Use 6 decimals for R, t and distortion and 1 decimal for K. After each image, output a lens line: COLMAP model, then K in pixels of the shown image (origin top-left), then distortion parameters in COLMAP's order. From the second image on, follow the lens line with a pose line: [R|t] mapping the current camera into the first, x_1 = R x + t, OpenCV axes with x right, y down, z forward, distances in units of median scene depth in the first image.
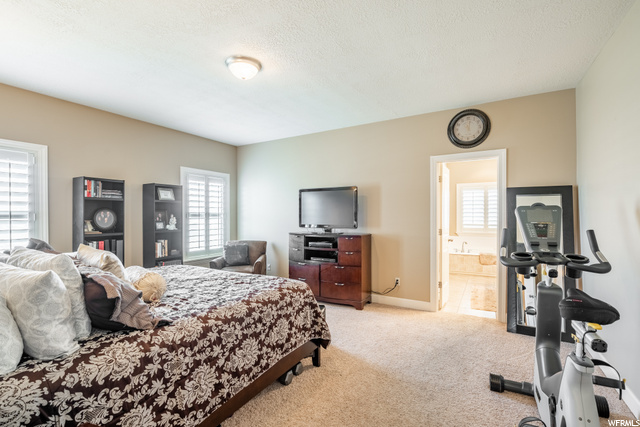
lens RADIAL K [[286.5, 0, 320.0], [0, 286.5, 213.5], [0, 0, 1]] dist [0.001548, 0.000156]
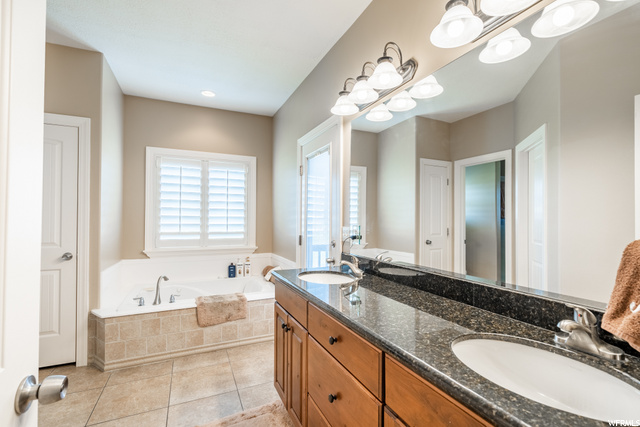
lens RADIAL K [[286.5, 0, 320.0], [0, 286.5, 213.5], [0, 0, 1]] dist [0.001548, 0.000156]
pose [[0.566667, 0.012121, 0.823857, 0.290668], [-0.008045, 0.999926, -0.009178, 0.007968], [-0.823907, -0.001427, 0.566723, 0.576511]]
